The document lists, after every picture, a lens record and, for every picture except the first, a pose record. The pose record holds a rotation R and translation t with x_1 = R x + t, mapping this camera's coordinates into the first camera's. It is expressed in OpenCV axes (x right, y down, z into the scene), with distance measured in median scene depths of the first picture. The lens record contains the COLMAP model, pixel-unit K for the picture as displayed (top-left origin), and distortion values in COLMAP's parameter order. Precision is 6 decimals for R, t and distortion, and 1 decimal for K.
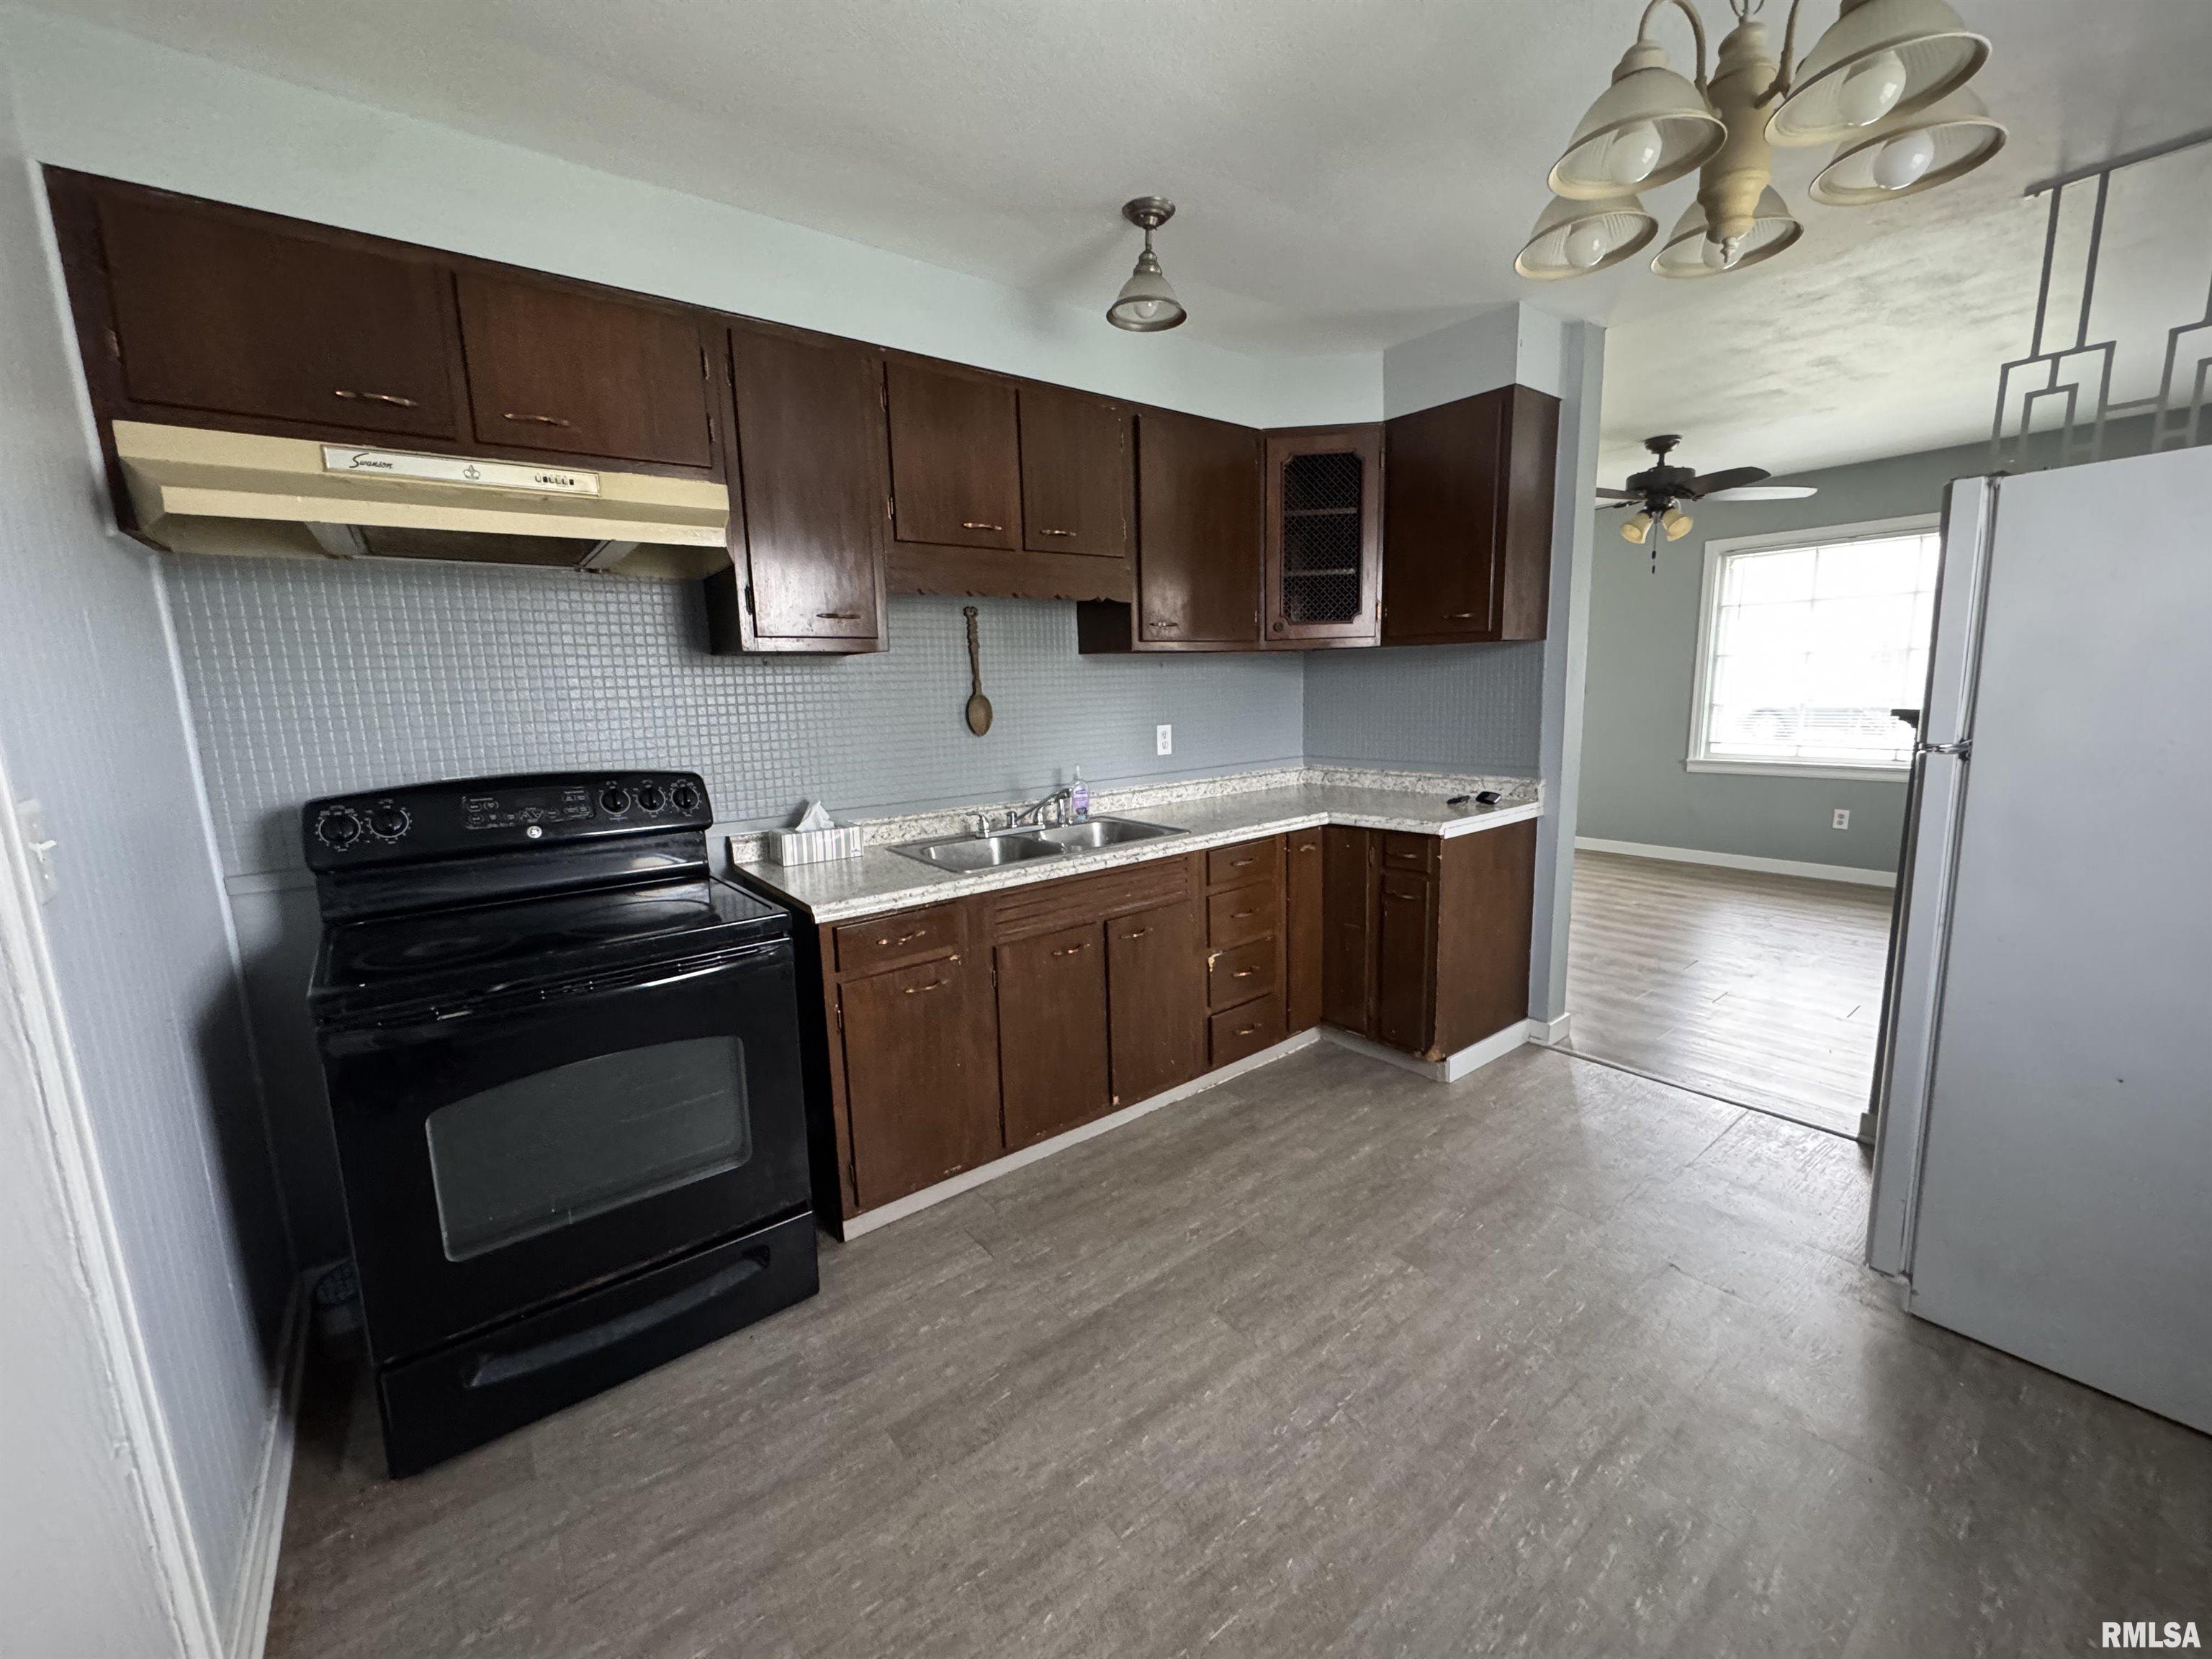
lens RADIAL K [[883.4, 0, 1102.1], [0, 883.4, 830.1], [0, 0, 1]] dist [-0.002606, 0.000394]
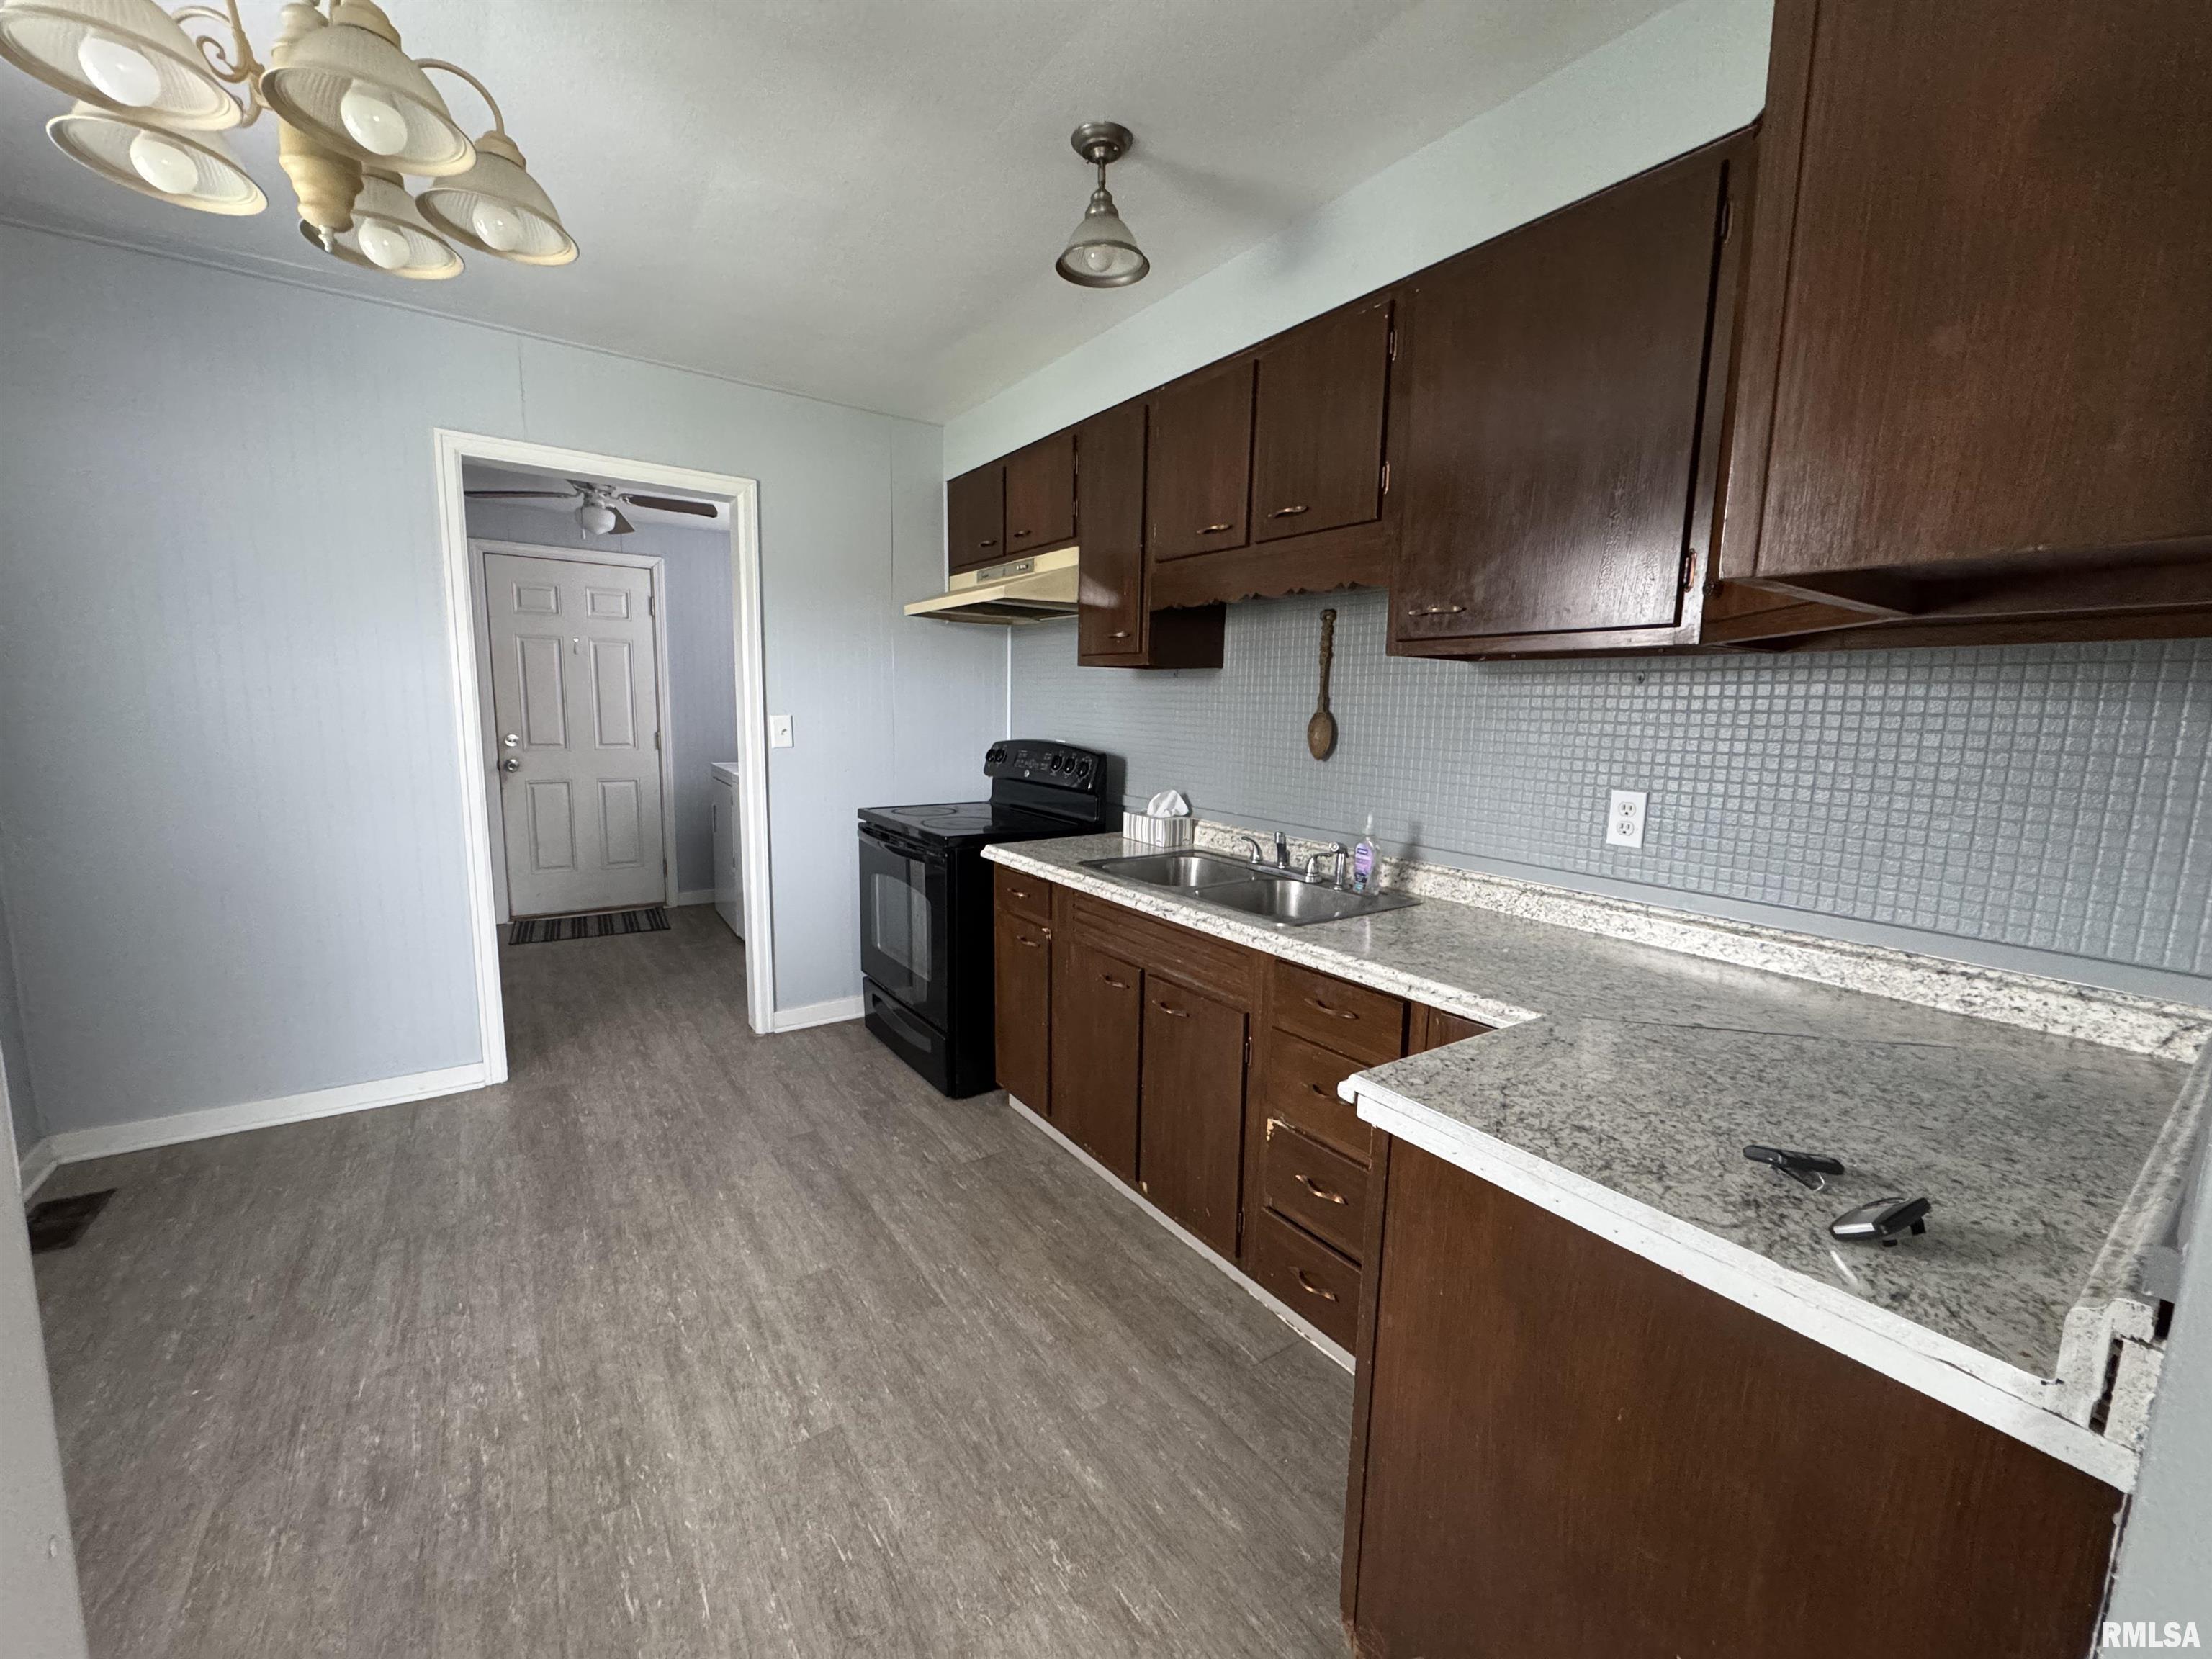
lens RADIAL K [[883.4, 0, 1107.9], [0, 883.4, 827.7], [0, 0, 1]] dist [-0.002606, 0.000394]
pose [[-0.054621, 0.168356, -0.984212, 0.735456], [-0.187620, 0.966396, 0.175721, -0.157859], [0.980722, 0.194256, -0.021199, 0.845697]]
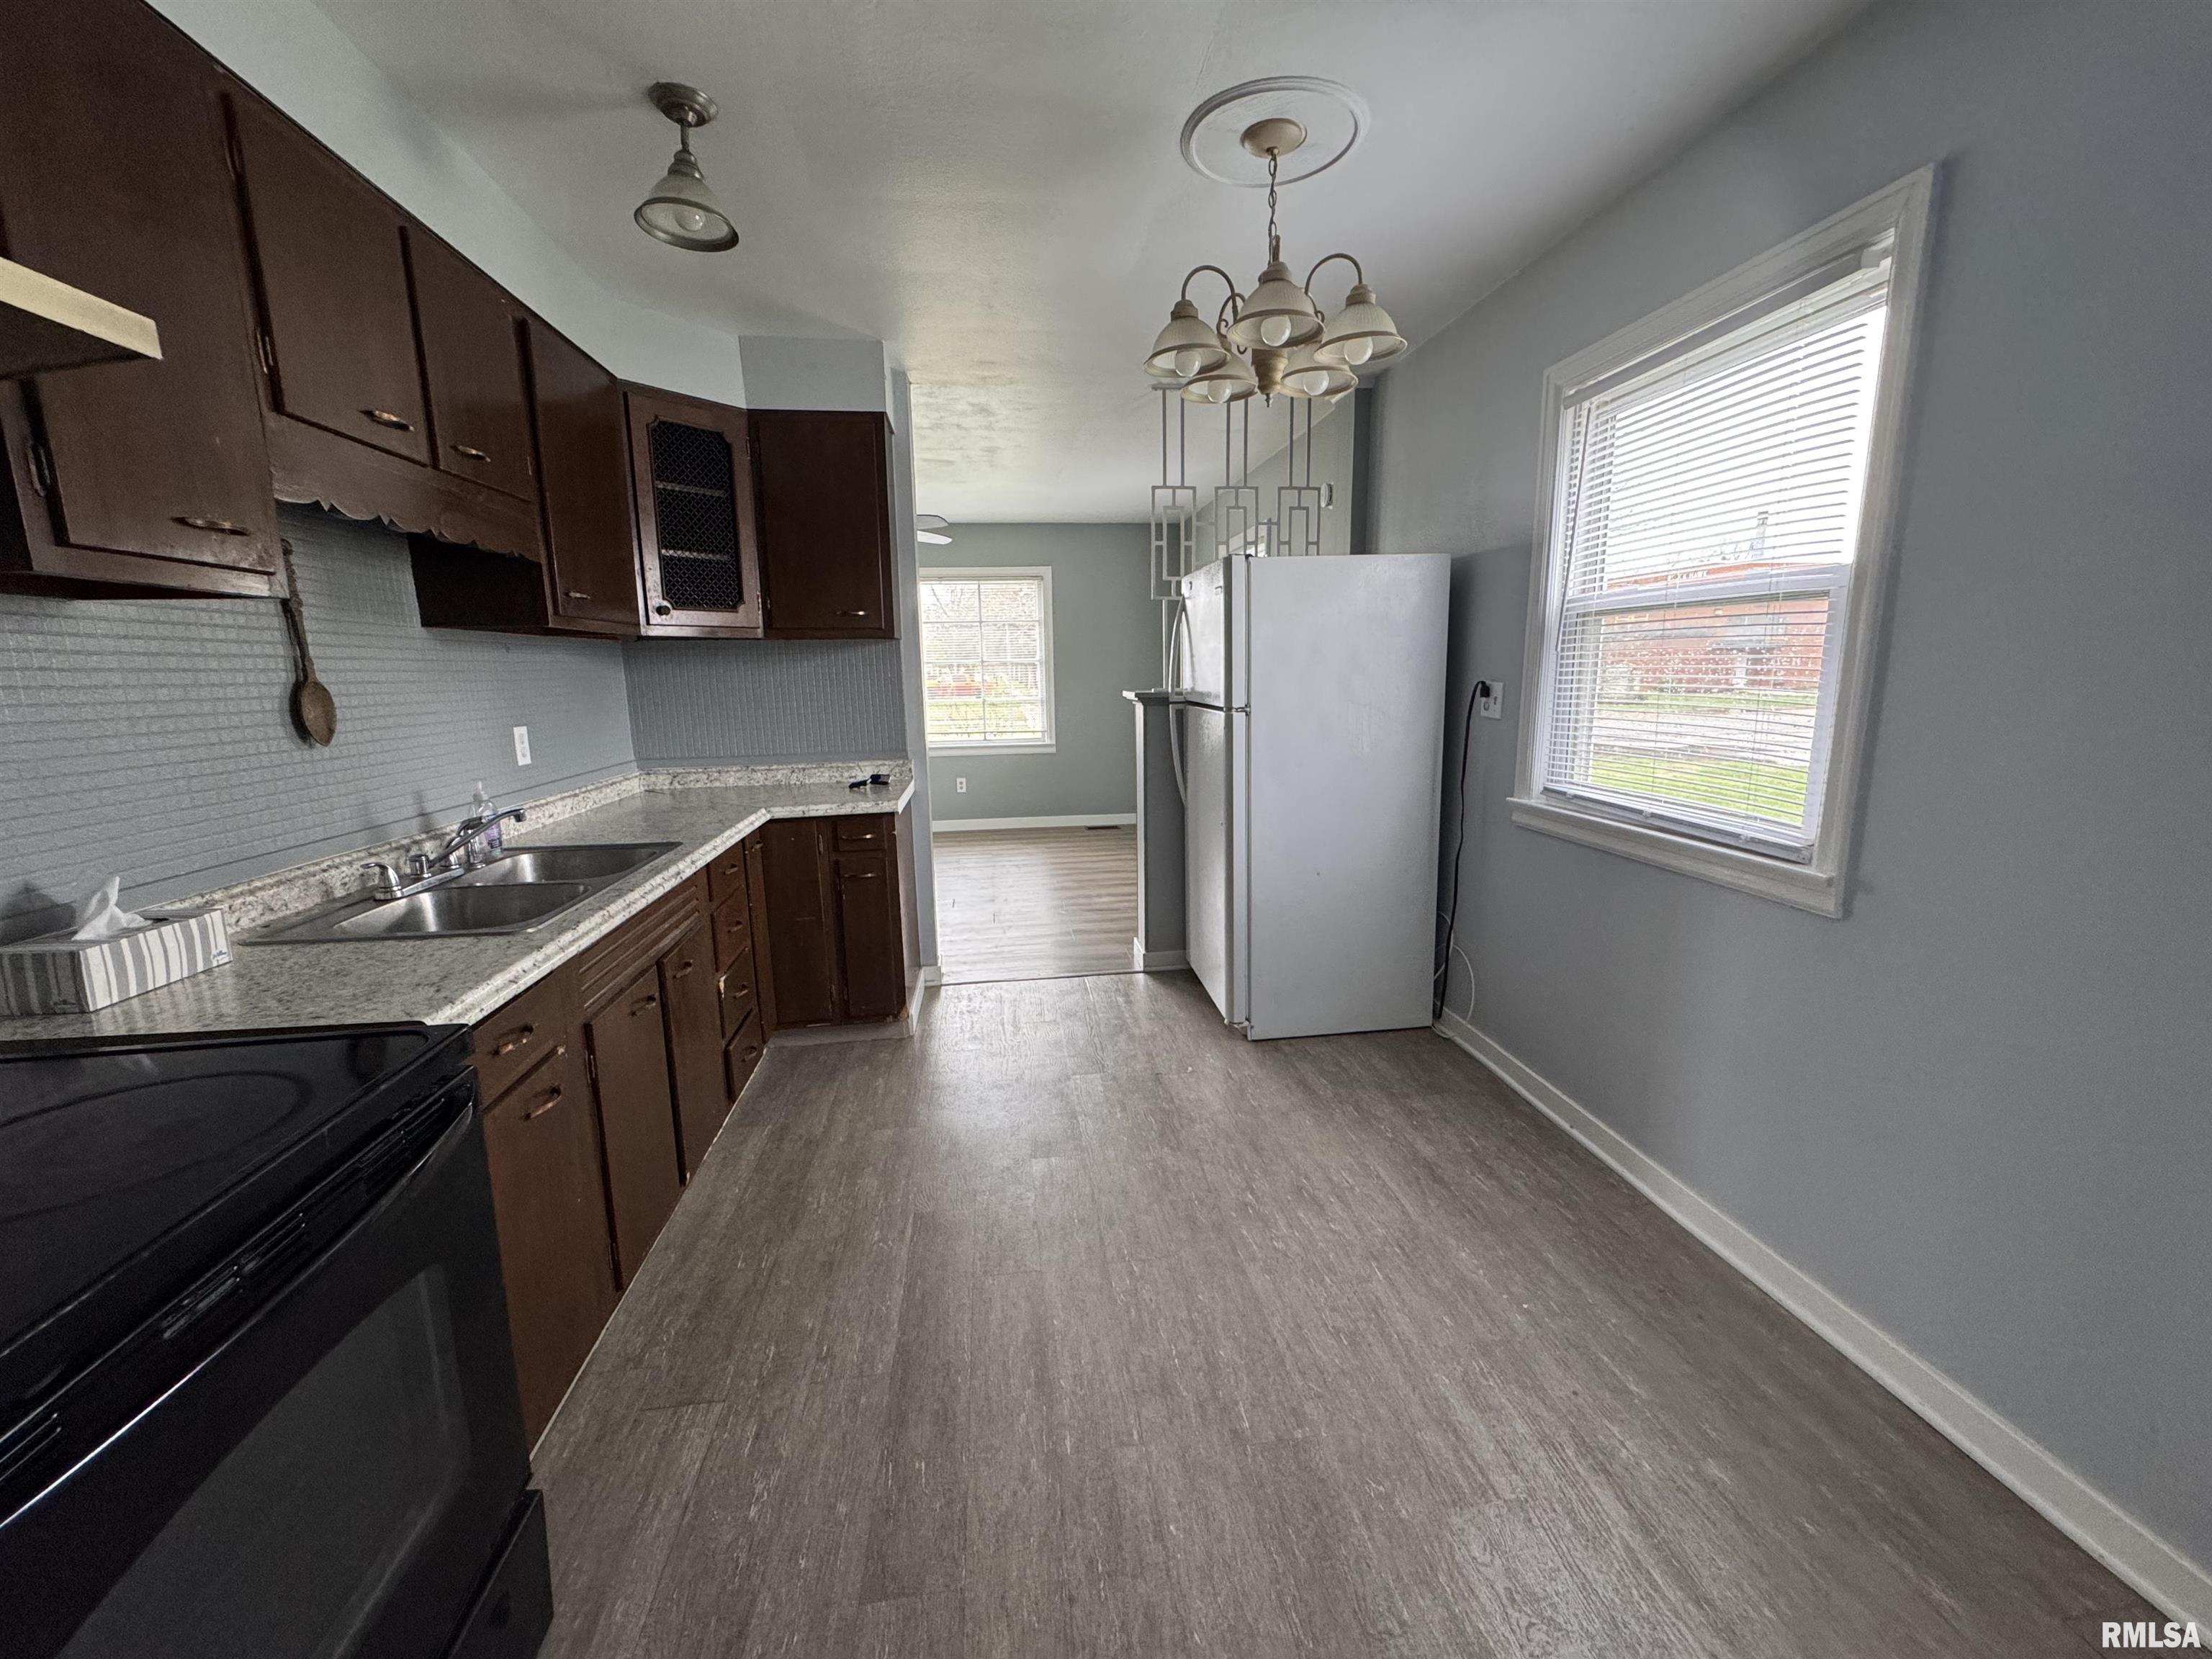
lens RADIAL K [[883.4, 0, 1114.8], [0, 883.4, 824.5], [0, 0, 1]] dist [-0.002606, 0.000394]
pose [[0.501137, -0.129884, 0.855565, -0.407767], [0.145979, 0.987192, 0.064361, -0.009208], [-0.852966, 0.092641, 0.513679, 0.199257]]
